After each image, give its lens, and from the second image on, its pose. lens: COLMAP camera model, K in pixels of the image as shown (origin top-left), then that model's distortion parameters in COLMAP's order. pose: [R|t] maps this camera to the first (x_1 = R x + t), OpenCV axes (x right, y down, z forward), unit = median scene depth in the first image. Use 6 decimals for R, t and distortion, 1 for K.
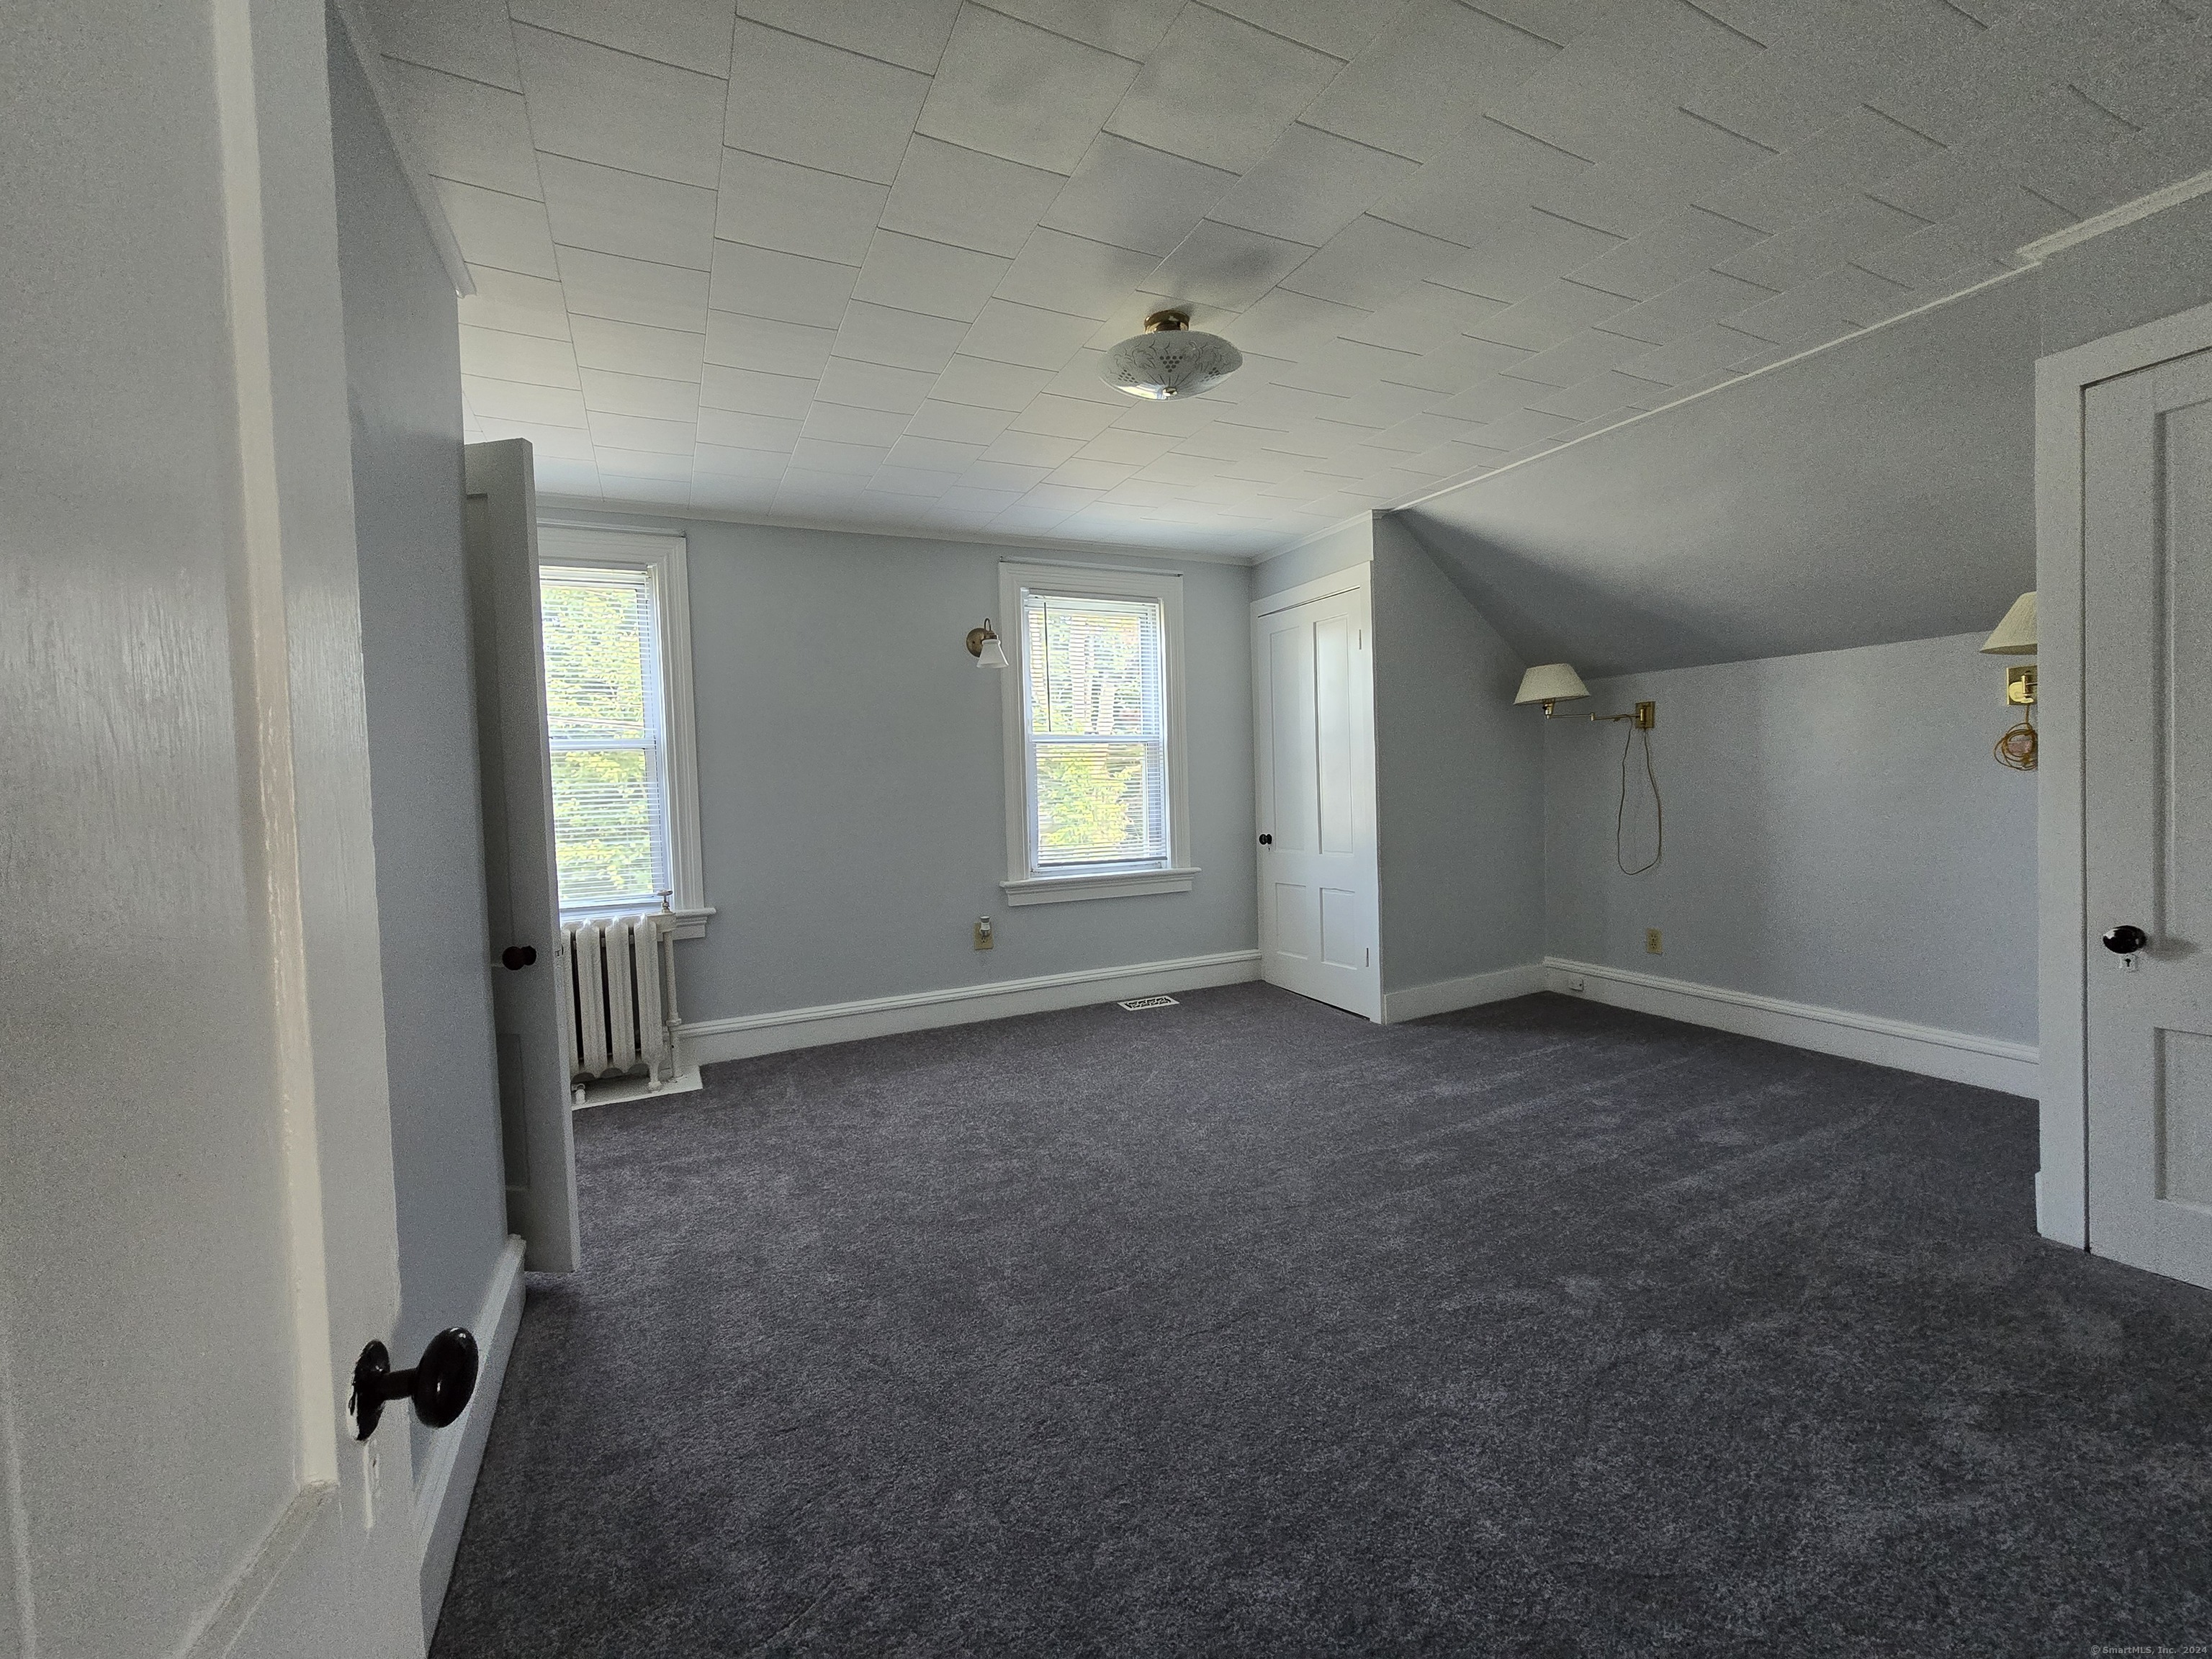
lens RADIAL K [[906.4, 0, 1096.7], [0, 906.4, 811.9], [0, 0, 1]] dist [-0.004748, -0.000110]
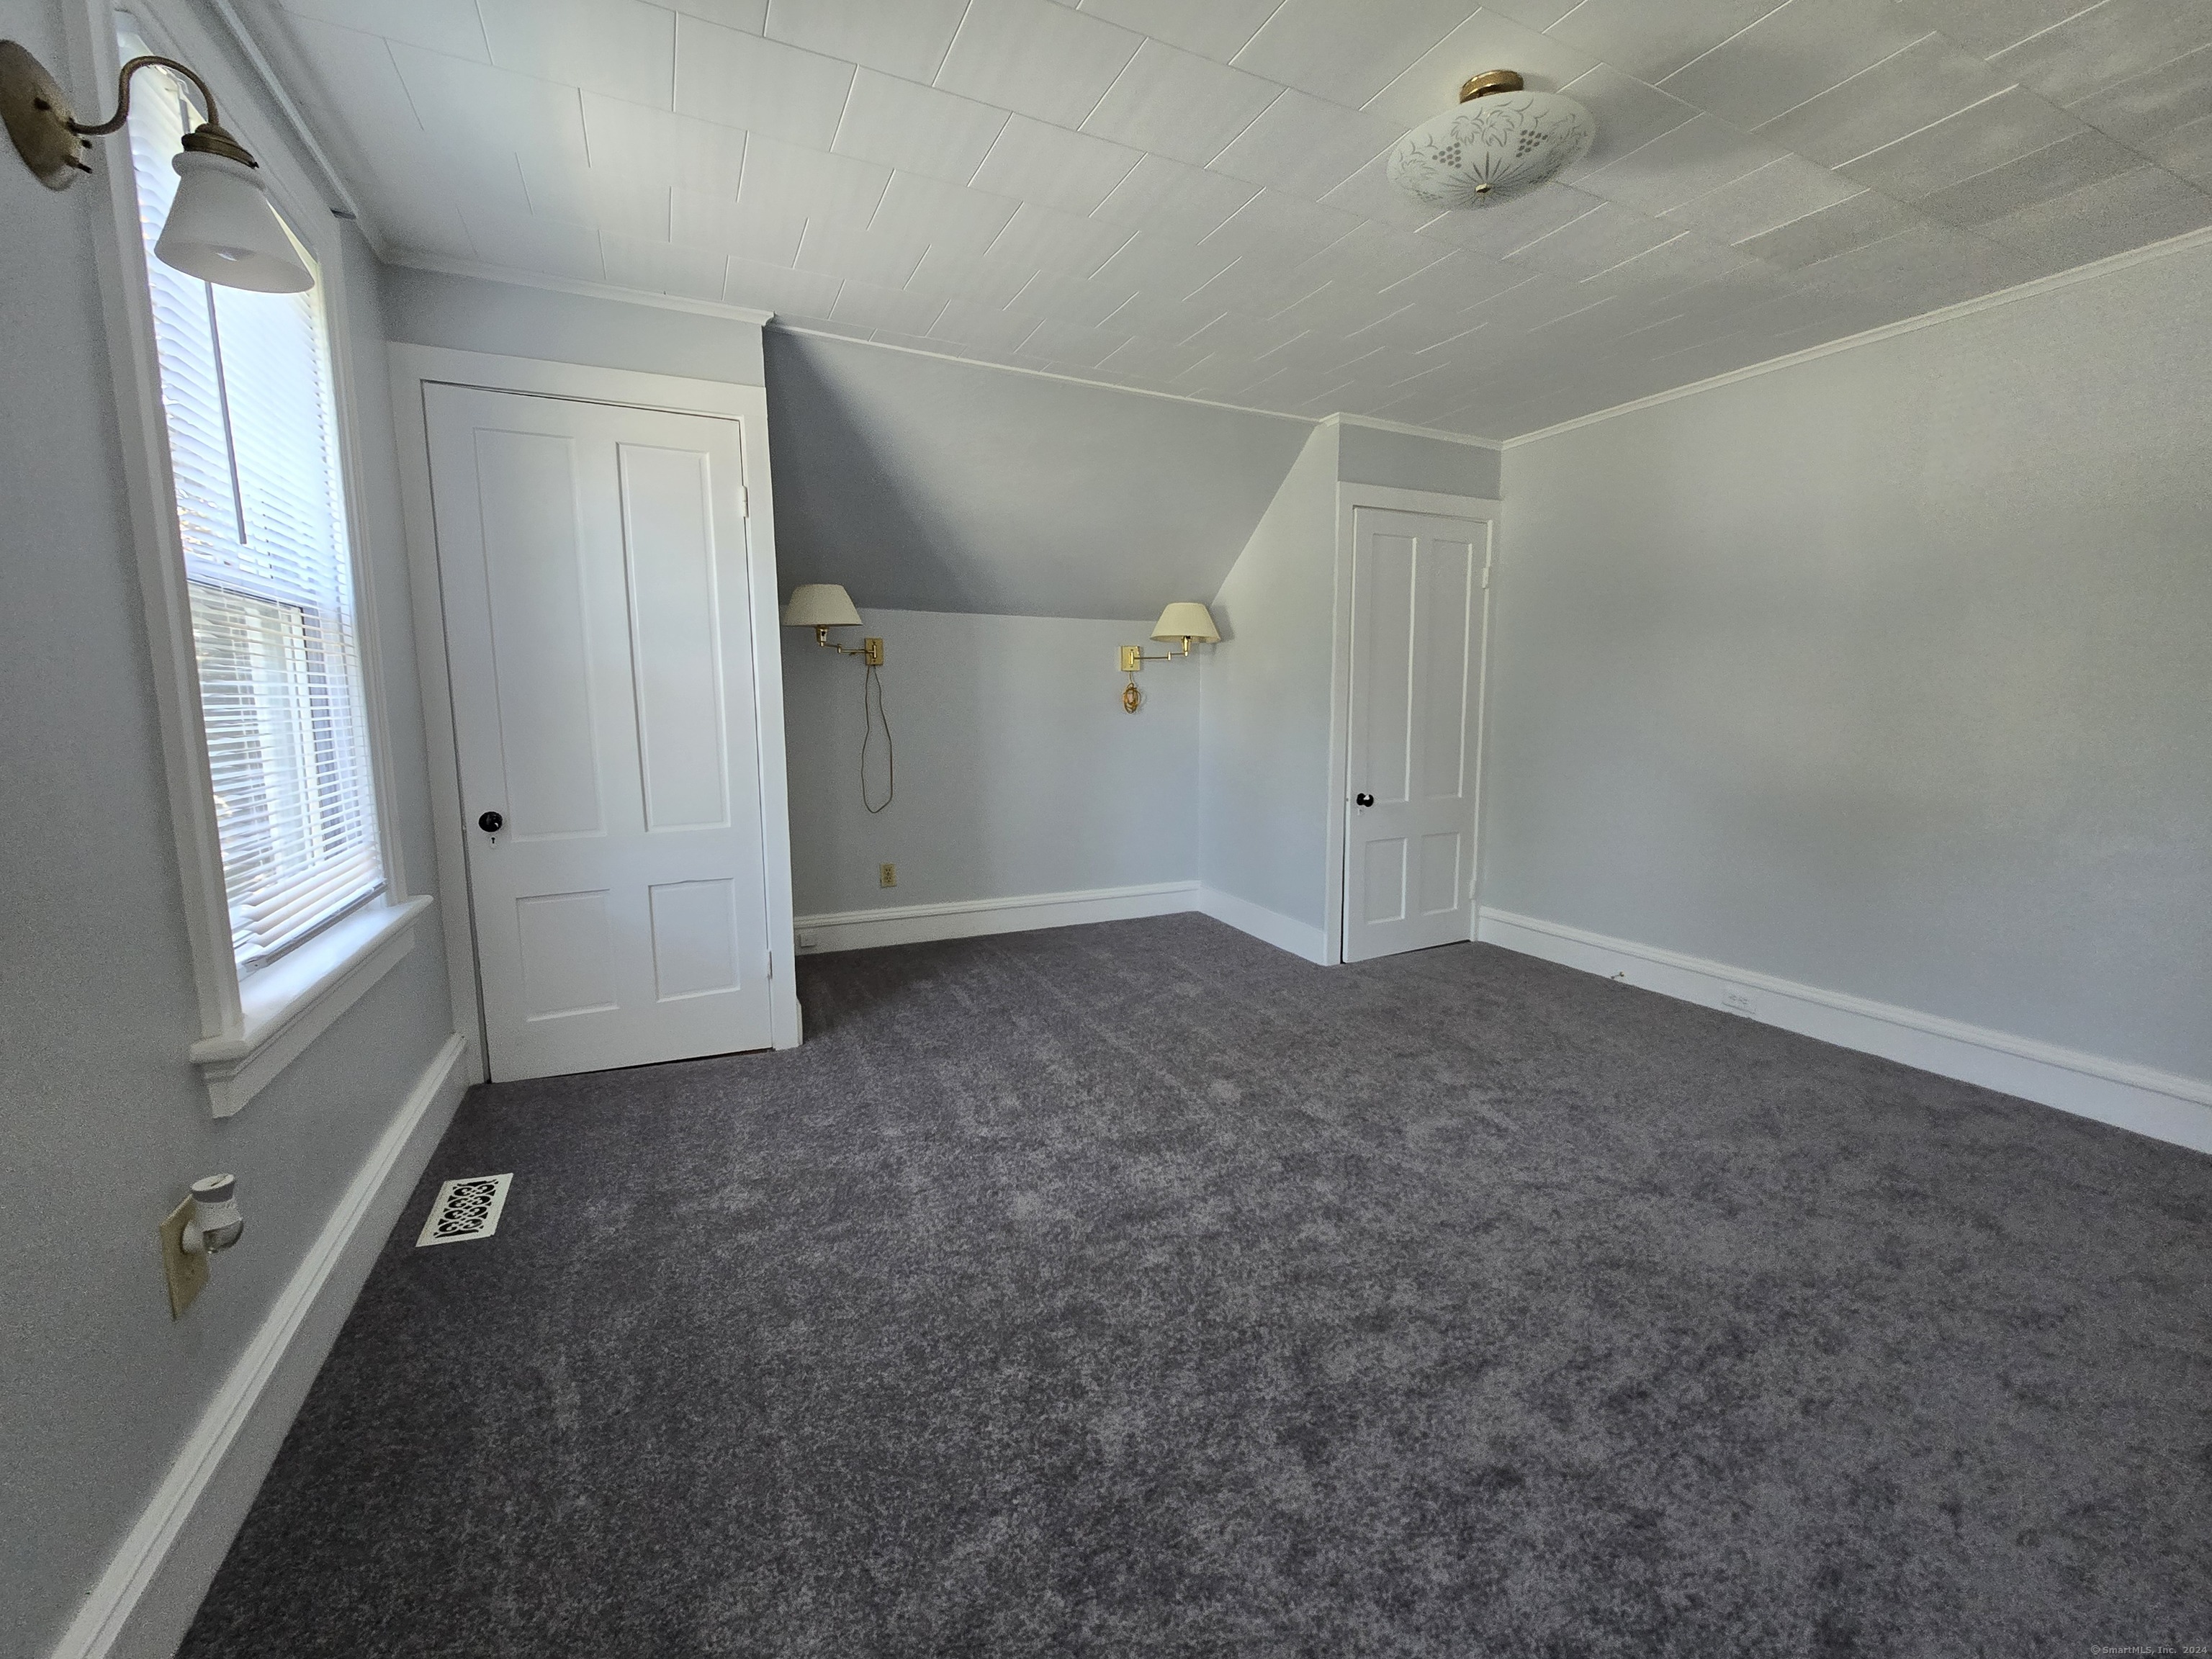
lens RADIAL K [[906.4, 0, 1092.3], [0, 906.4, 839.8], [0, 0, 1]] dist [-0.004748, -0.000110]
pose [[0.019588, -0.121722, 0.992371, -0.455383], [0.034644, 0.992048, 0.120998, -0.016713], [-0.999208, 0.032009, 0.023649, 0.839460]]
